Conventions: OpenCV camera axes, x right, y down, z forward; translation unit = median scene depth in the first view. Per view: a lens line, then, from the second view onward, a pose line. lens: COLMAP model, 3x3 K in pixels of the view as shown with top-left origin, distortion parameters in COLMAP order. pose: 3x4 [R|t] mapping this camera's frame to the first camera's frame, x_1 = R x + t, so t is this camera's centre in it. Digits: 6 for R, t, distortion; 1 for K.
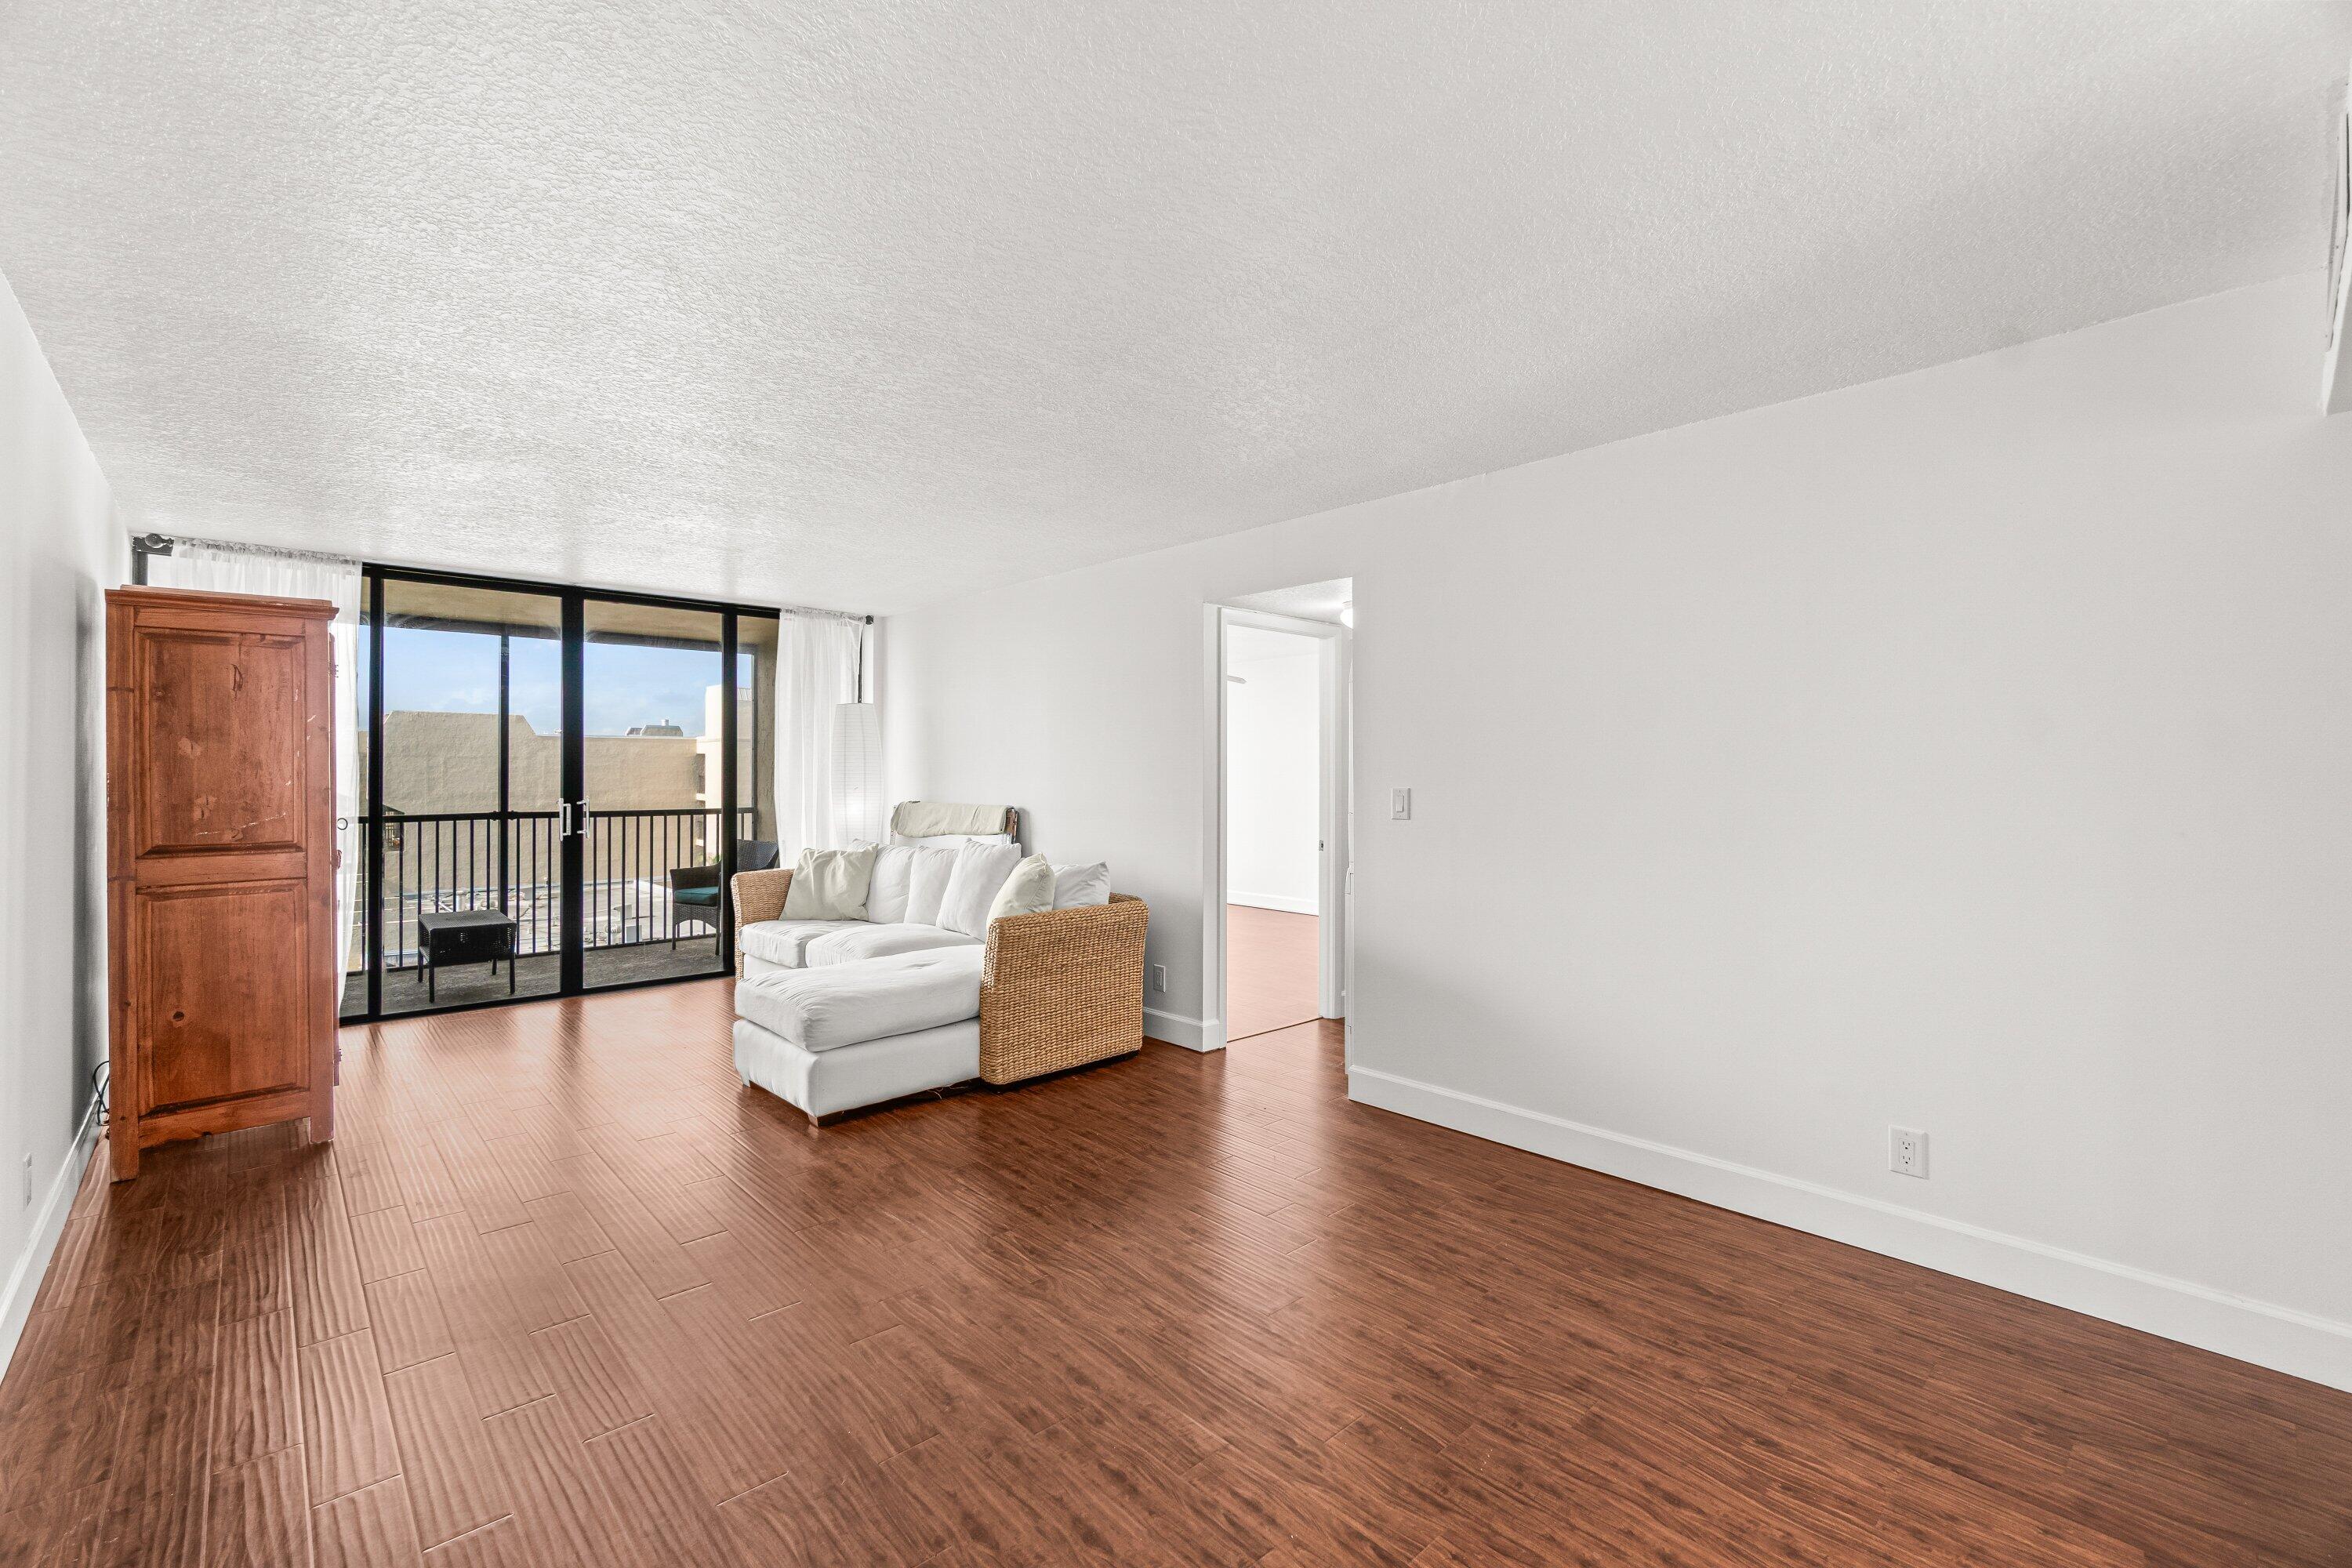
lens RADIAL K [[1003.6, 0, 1166.9], [0, 1003.6, 763.2], [0, 0, 1]] dist [0.000683, -0.003440]
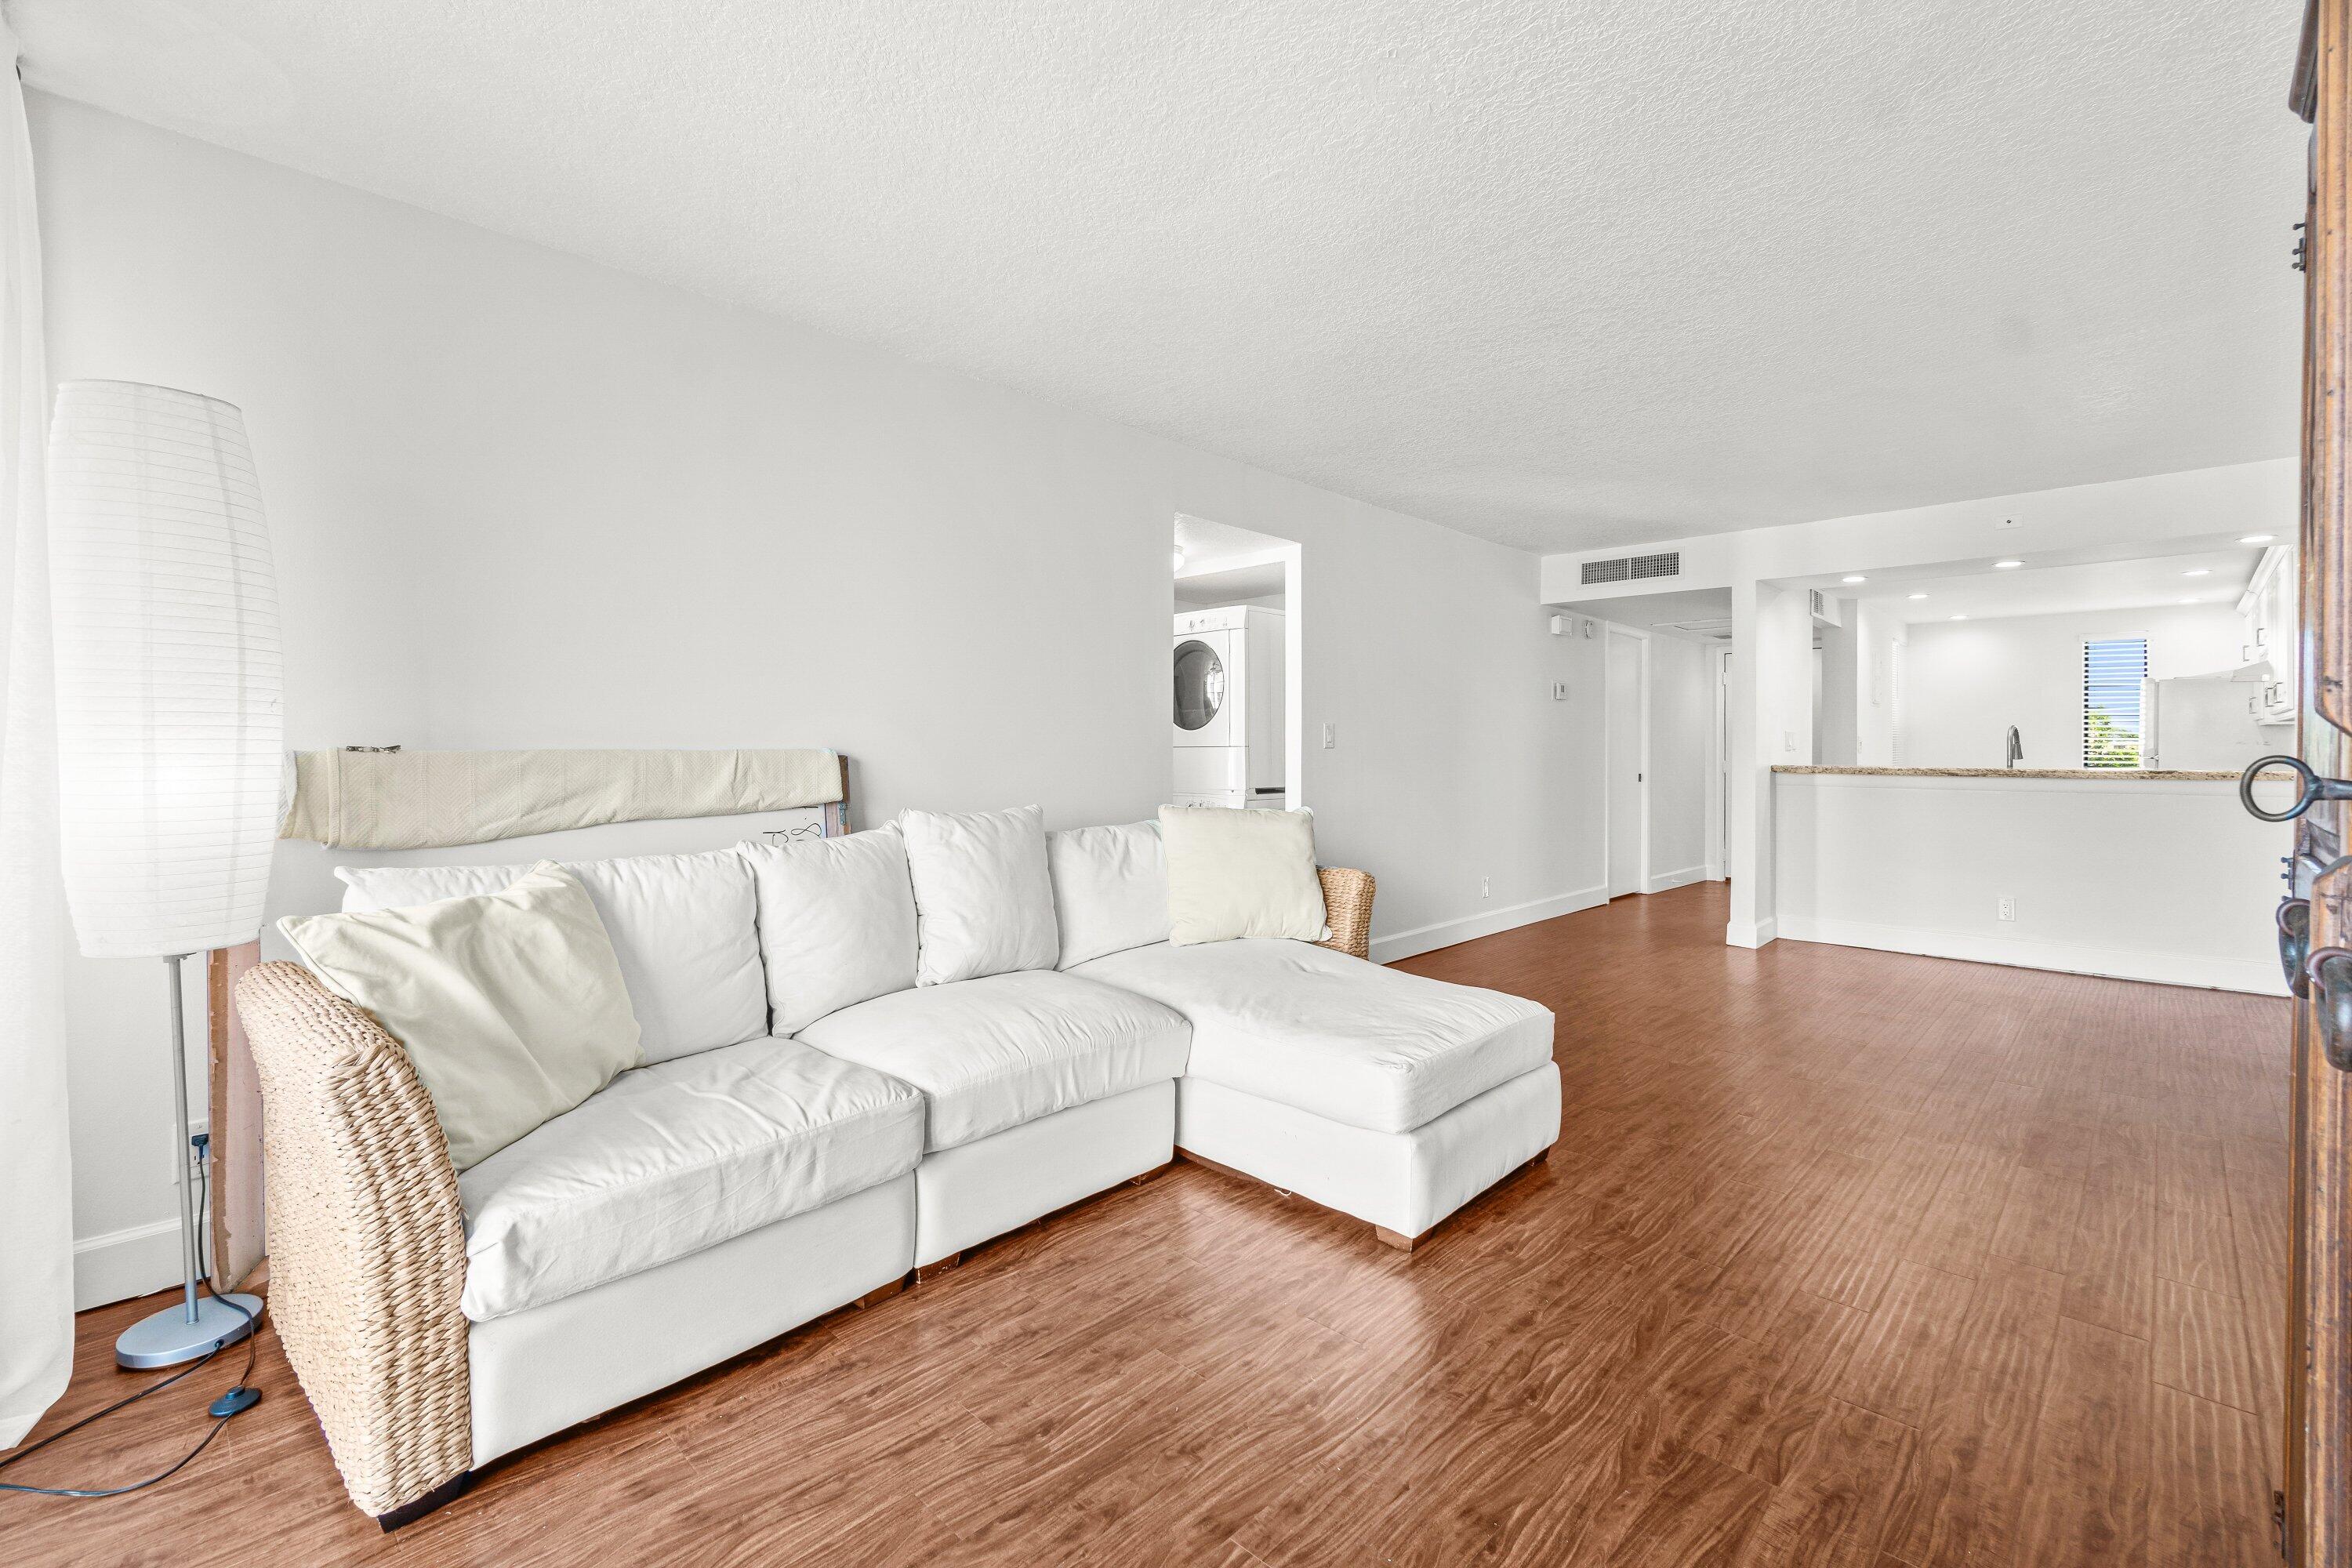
lens RADIAL K [[1057.1, 0, 1164.3], [0, 1057.1, 770.4], [0, 0, 1]] dist [0.001585, 0.001953]
pose [[-0.055163, -0.026313, 0.998131, -1.040590], [-0.015303, 0.999558, 0.025505, 0.053200], [-0.998360, -0.013867, -0.055541, 1.242418]]
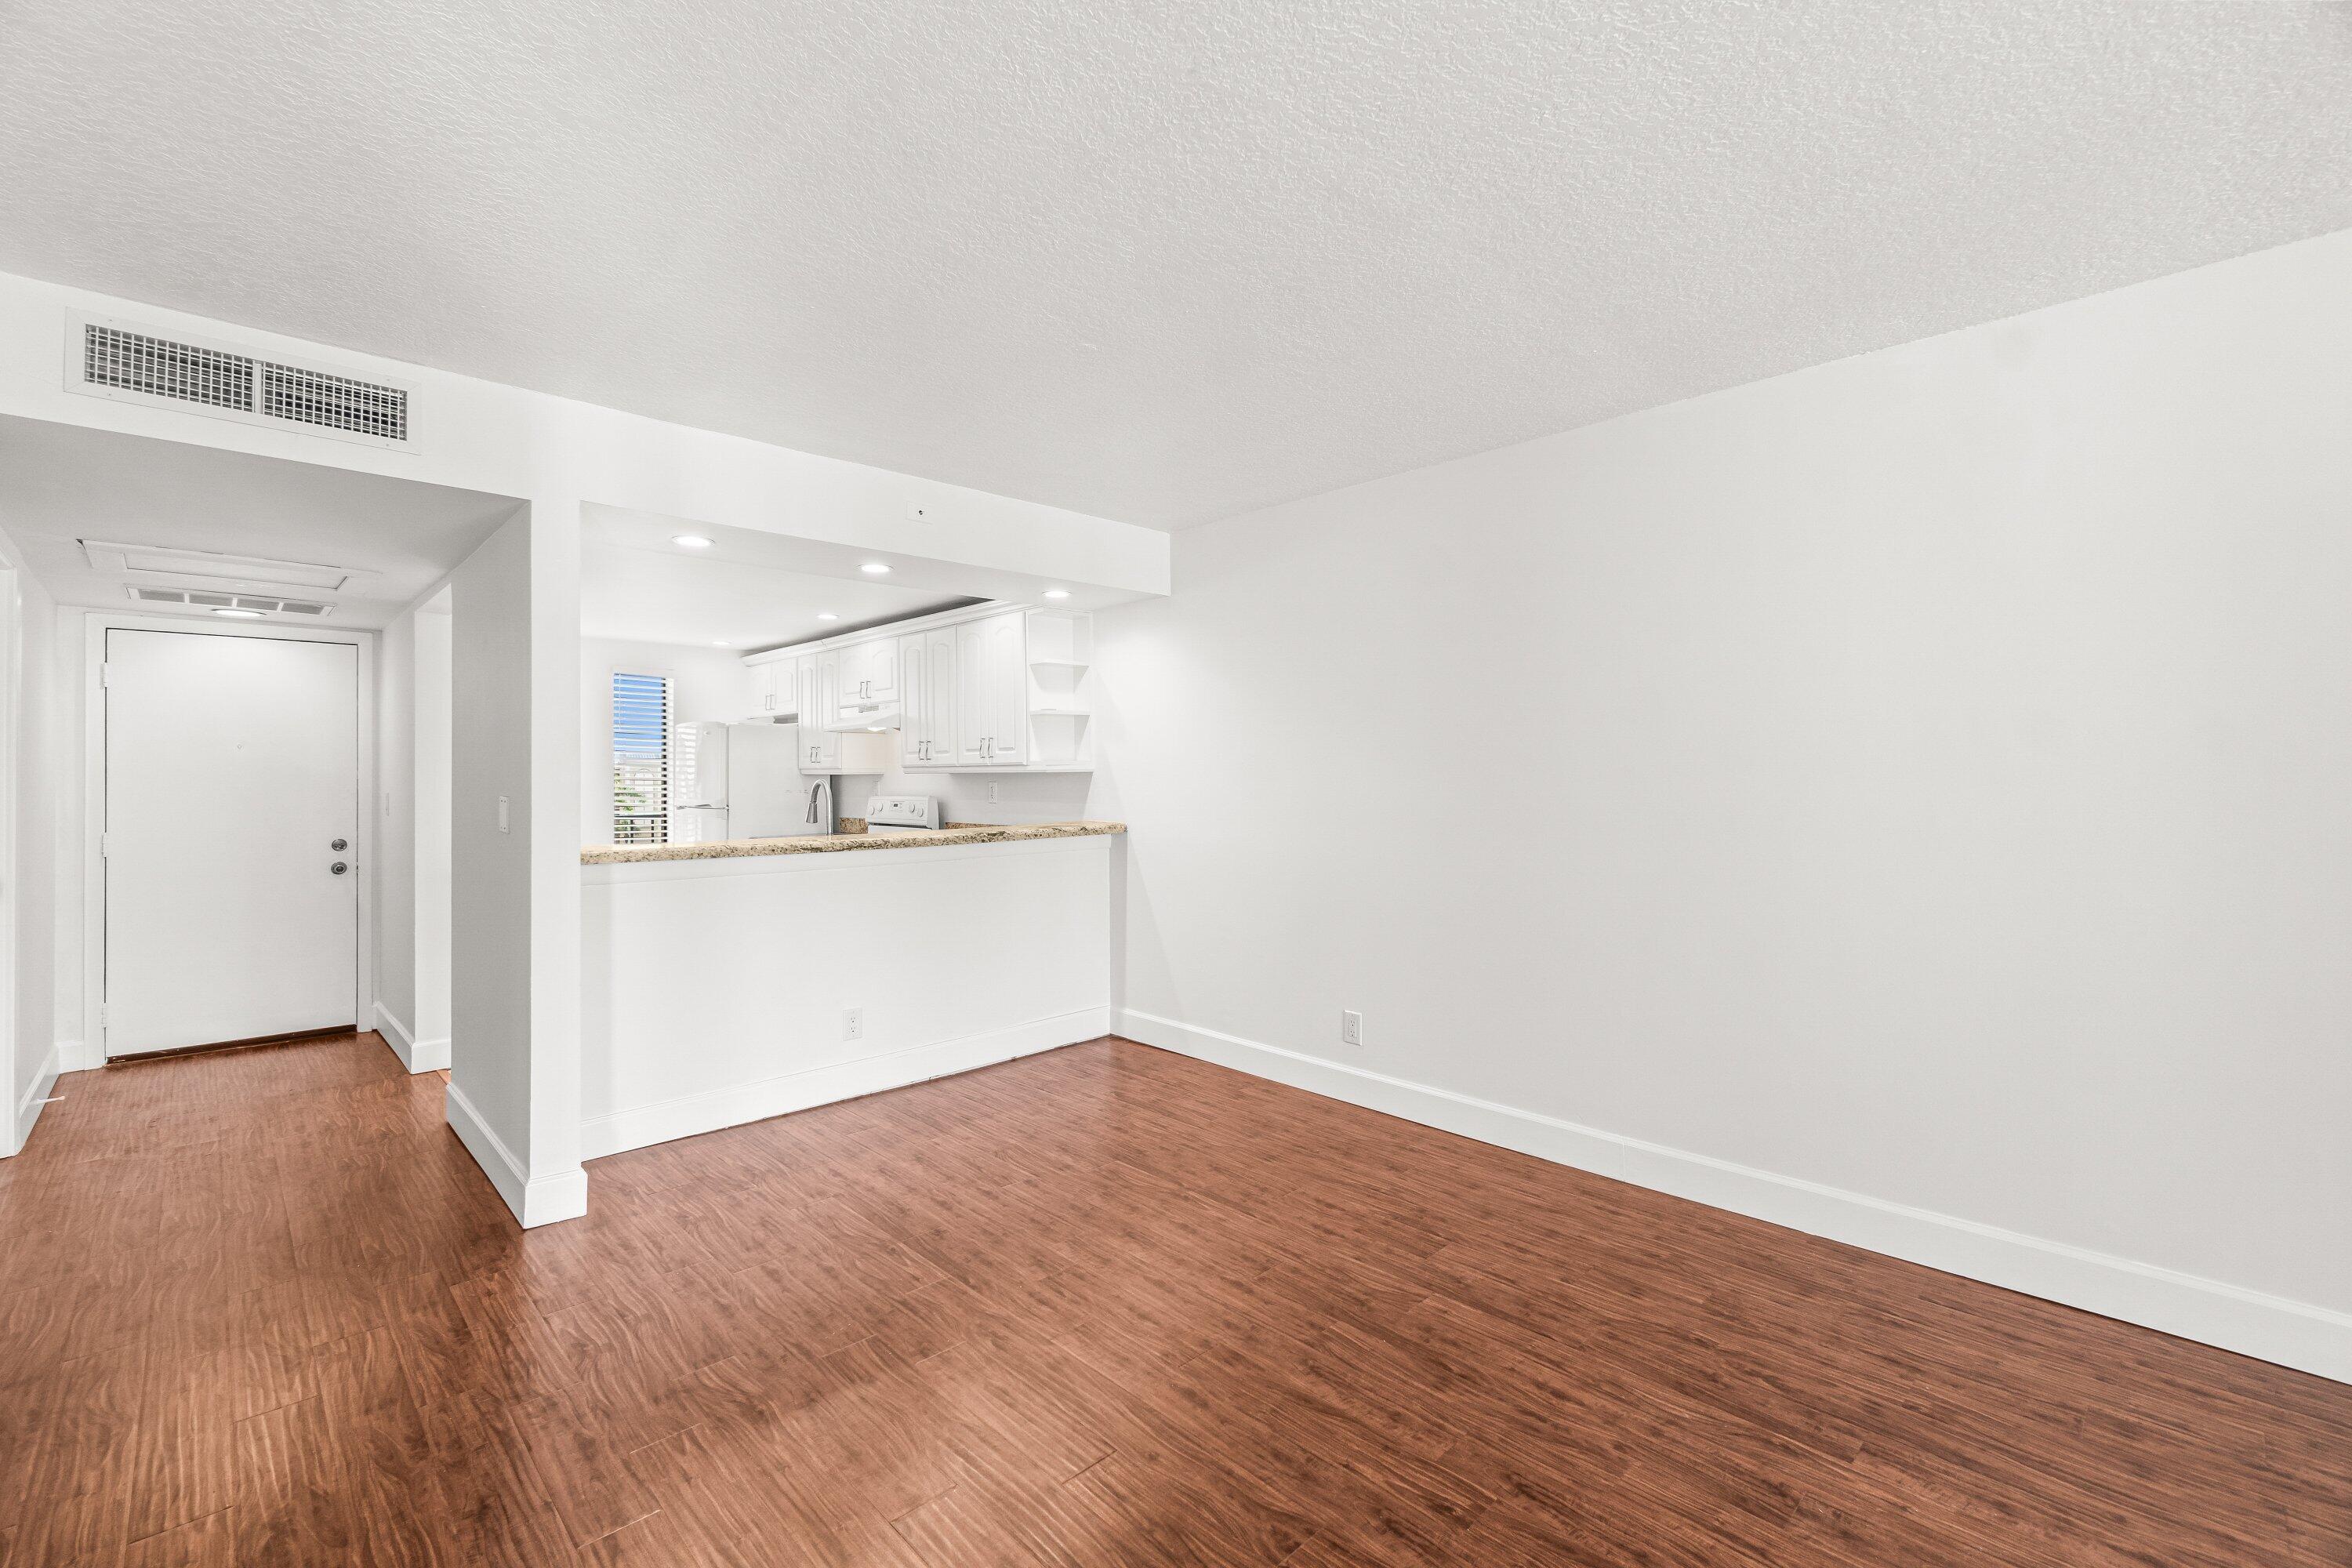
lens RADIAL K [[1020.1, 0, 1173.9], [0, 1020.1, 761.3], [0, 0, 1]] dist [-0.004636, 0.000778]
pose [[-0.999618, 0.003077, -0.027451, -0.024862], [0.003726, 0.999714, -0.023624, 0.020119], [0.027371, -0.023717, -0.999344, 1.078836]]
